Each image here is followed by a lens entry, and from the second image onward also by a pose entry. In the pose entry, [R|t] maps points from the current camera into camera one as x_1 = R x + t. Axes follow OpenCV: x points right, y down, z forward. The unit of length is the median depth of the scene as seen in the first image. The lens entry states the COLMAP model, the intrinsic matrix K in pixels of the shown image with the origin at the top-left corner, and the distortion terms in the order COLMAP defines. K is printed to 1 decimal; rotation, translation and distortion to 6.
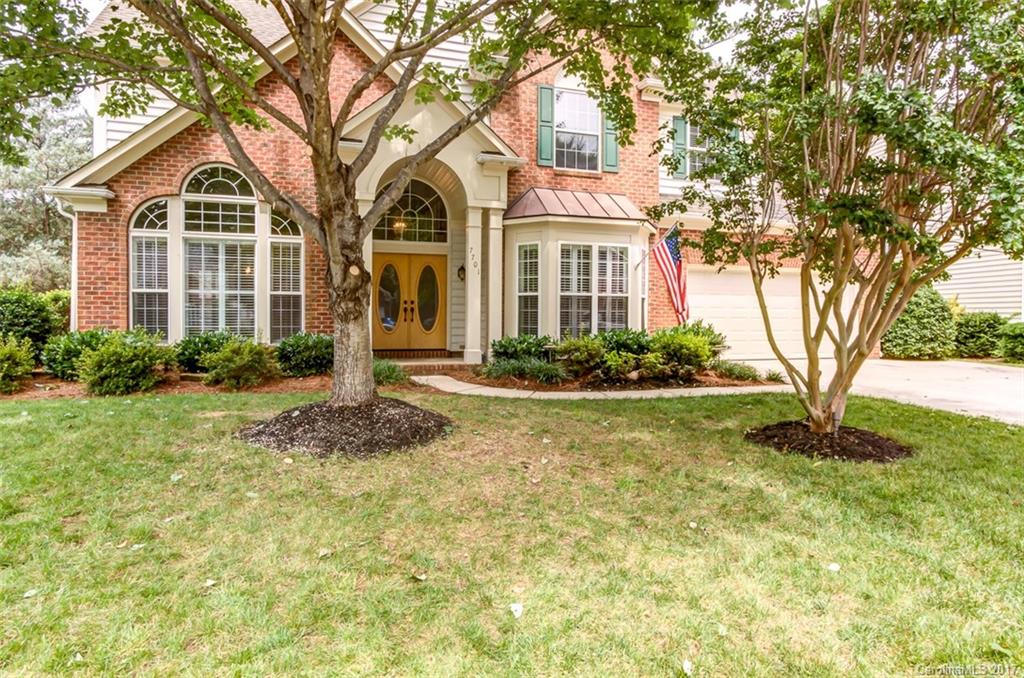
lens RADIAL K [[587.1, 0, 523.4], [0, 587.1, 315.8], [0, 0, 1]] dist [-0.005275, -0.001166]
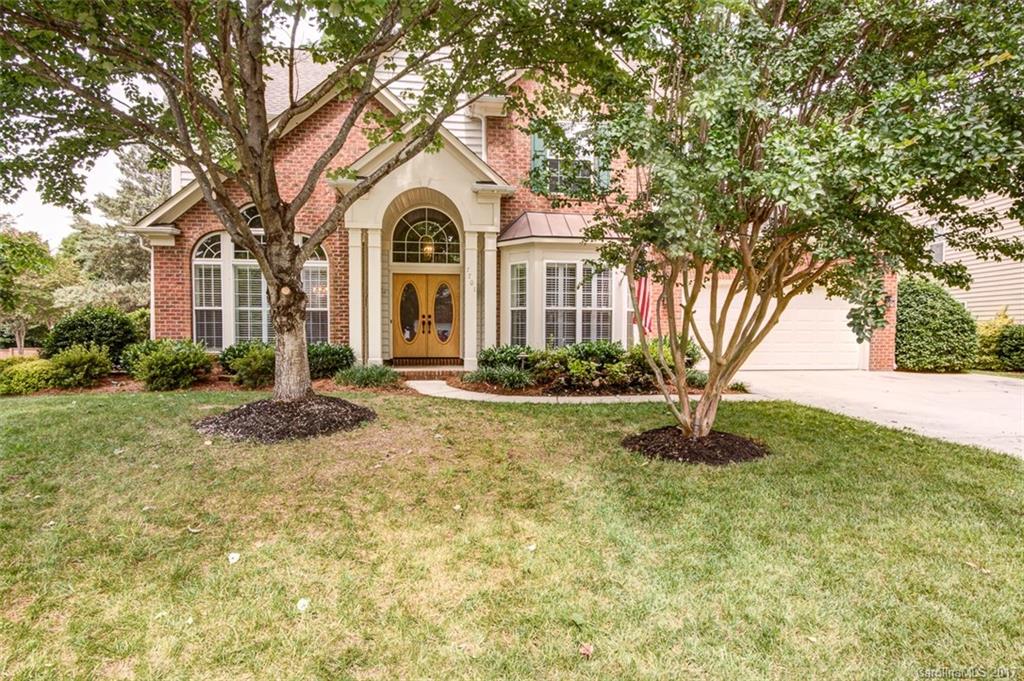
lens RADIAL K [[538.1, 0, 512.9], [0, 538.1, 341.3], [0, 0, 1]] dist [-0.013903, 0.001917]
pose [[0.985308, 0.003059, -0.170760, 0.193532], [0.001023, 0.999716, 0.023808, 0.000719], [0.170784, -0.023633, 0.985025, -0.007955]]
